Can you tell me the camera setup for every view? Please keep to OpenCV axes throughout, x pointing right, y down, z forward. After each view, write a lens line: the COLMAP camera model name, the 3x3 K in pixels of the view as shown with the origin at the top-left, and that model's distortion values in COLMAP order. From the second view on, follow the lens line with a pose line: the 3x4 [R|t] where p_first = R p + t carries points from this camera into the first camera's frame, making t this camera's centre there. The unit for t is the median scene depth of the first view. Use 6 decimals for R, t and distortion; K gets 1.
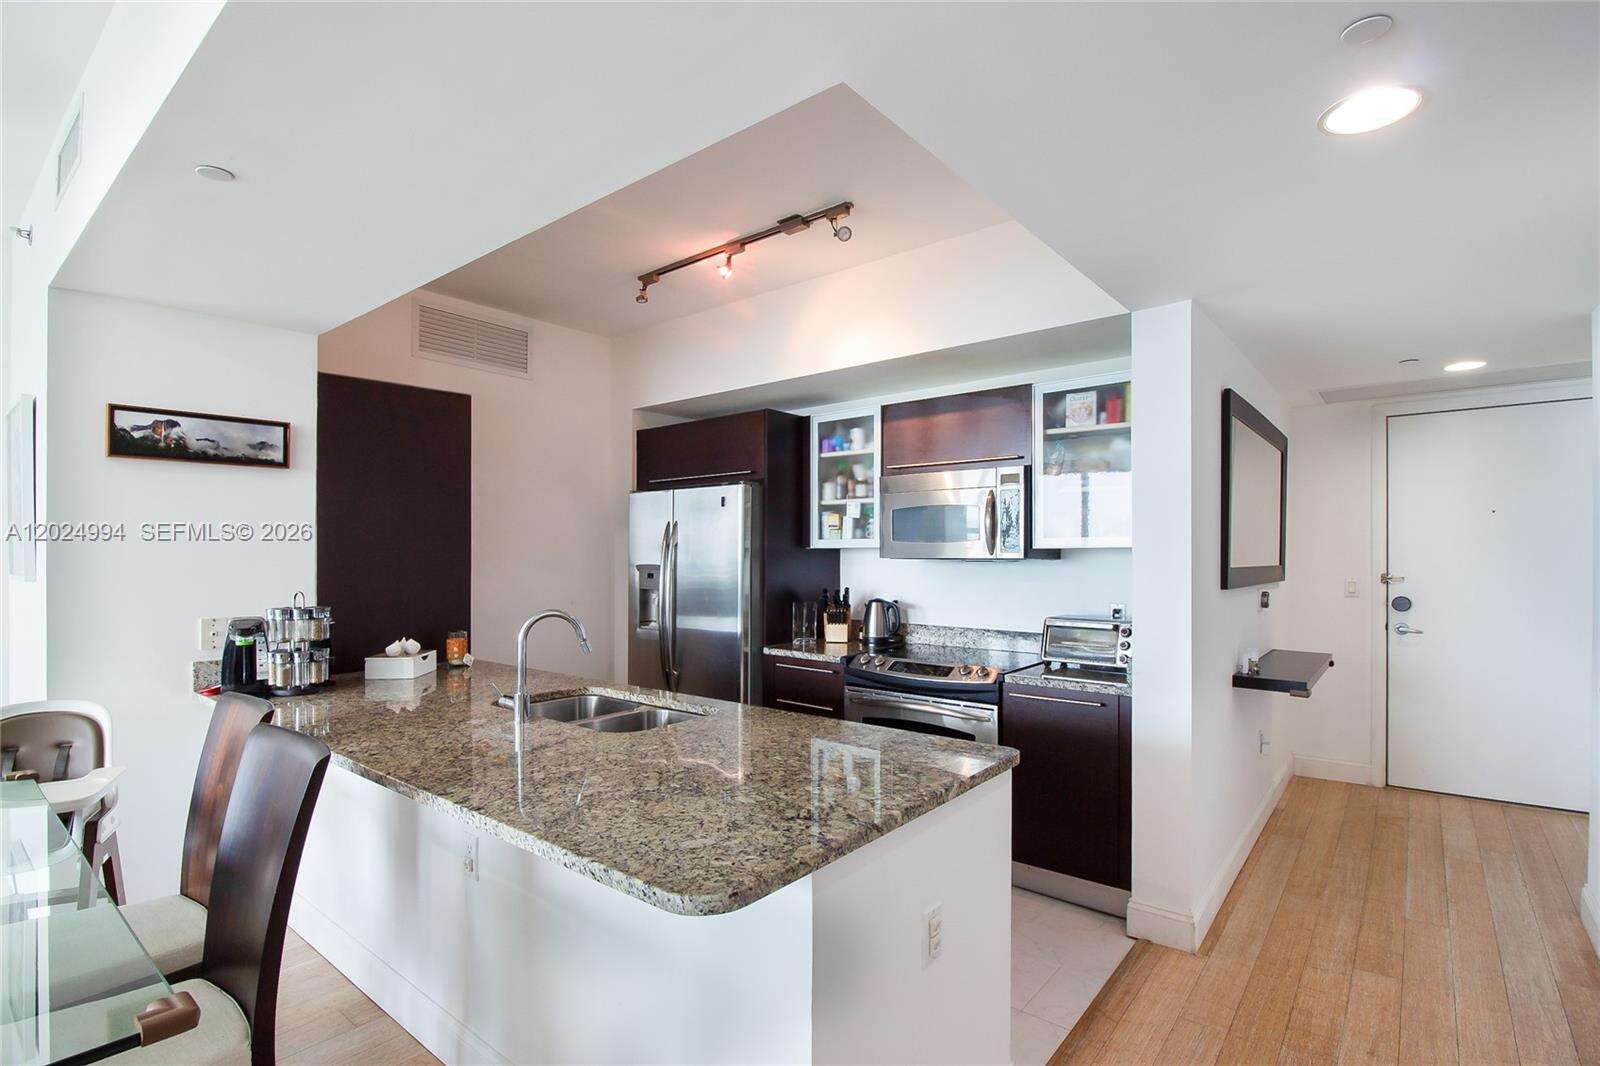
lens RADIAL K [[760.3, 0, 795.1], [0, 760.3, 564.8], [0, 0, 1]] dist [-0.018078, -0.000836]
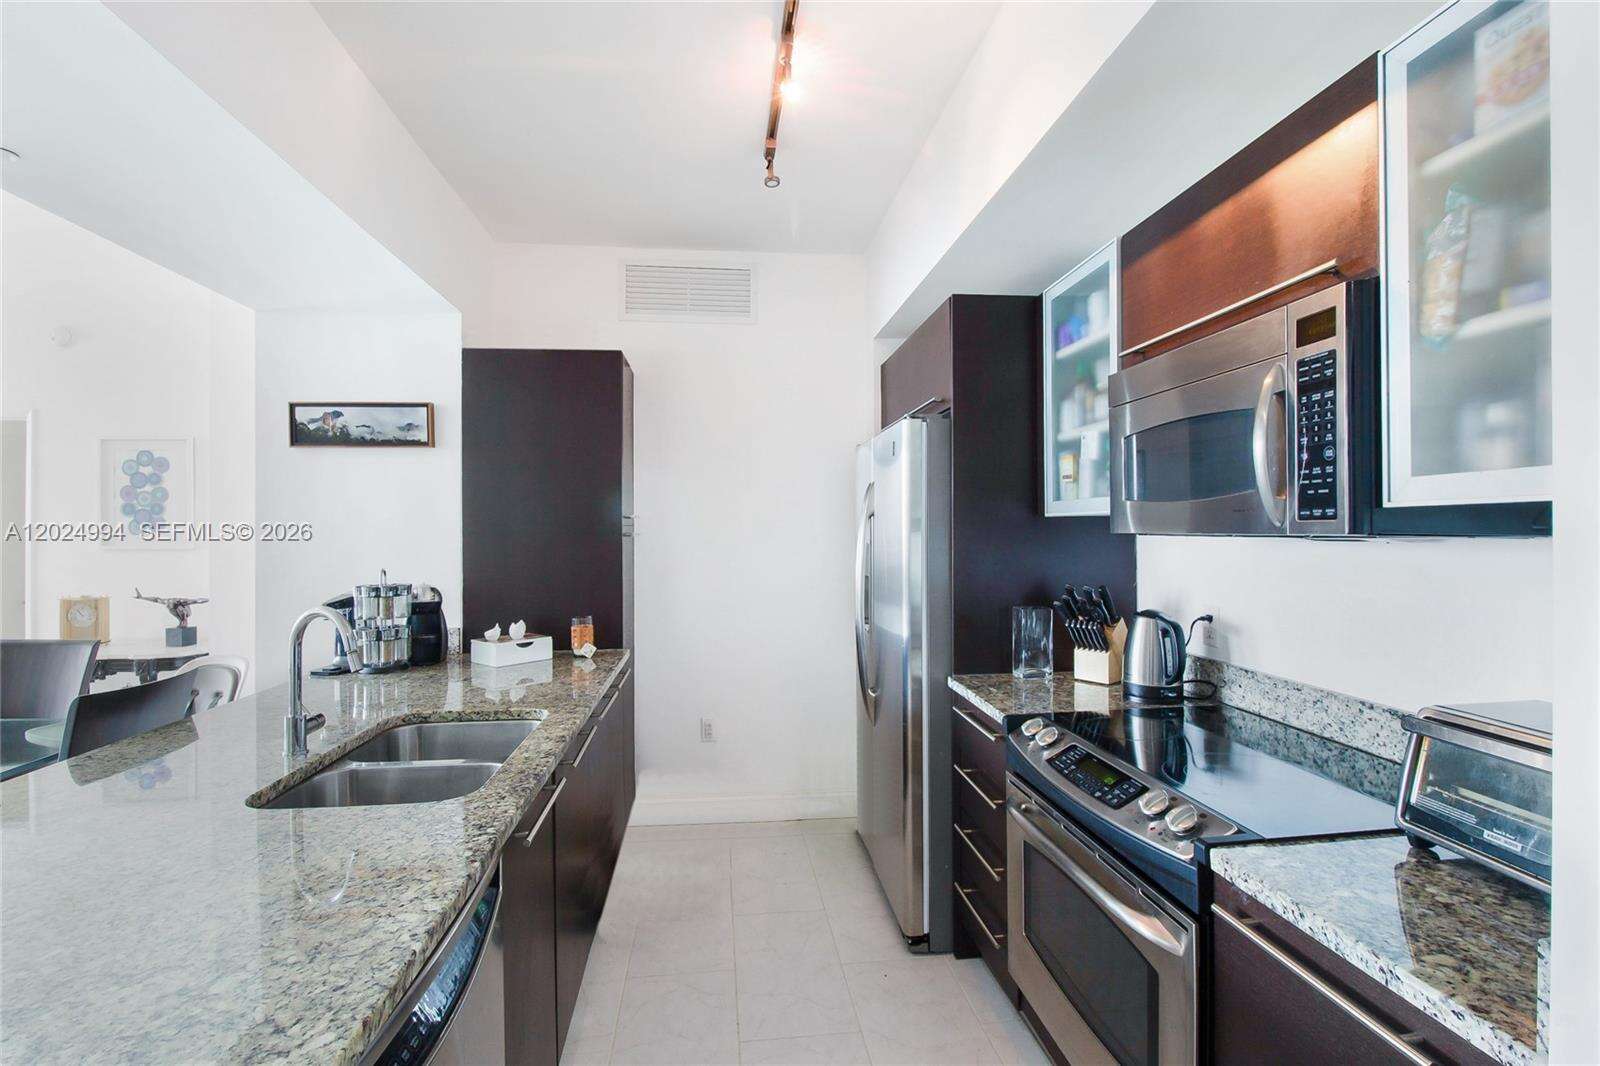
lens RADIAL K [[760.3, 0, 799.5], [0, 760.3, 532.0], [0, 0, 1]] dist [-0.018078, -0.000836]
pose [[0.720596, -0.002461, -0.693351, 0.397168], [-0.002493, 0.999978, -0.006140, -0.007956], [0.693351, 0.006153, 0.720574, 0.610183]]
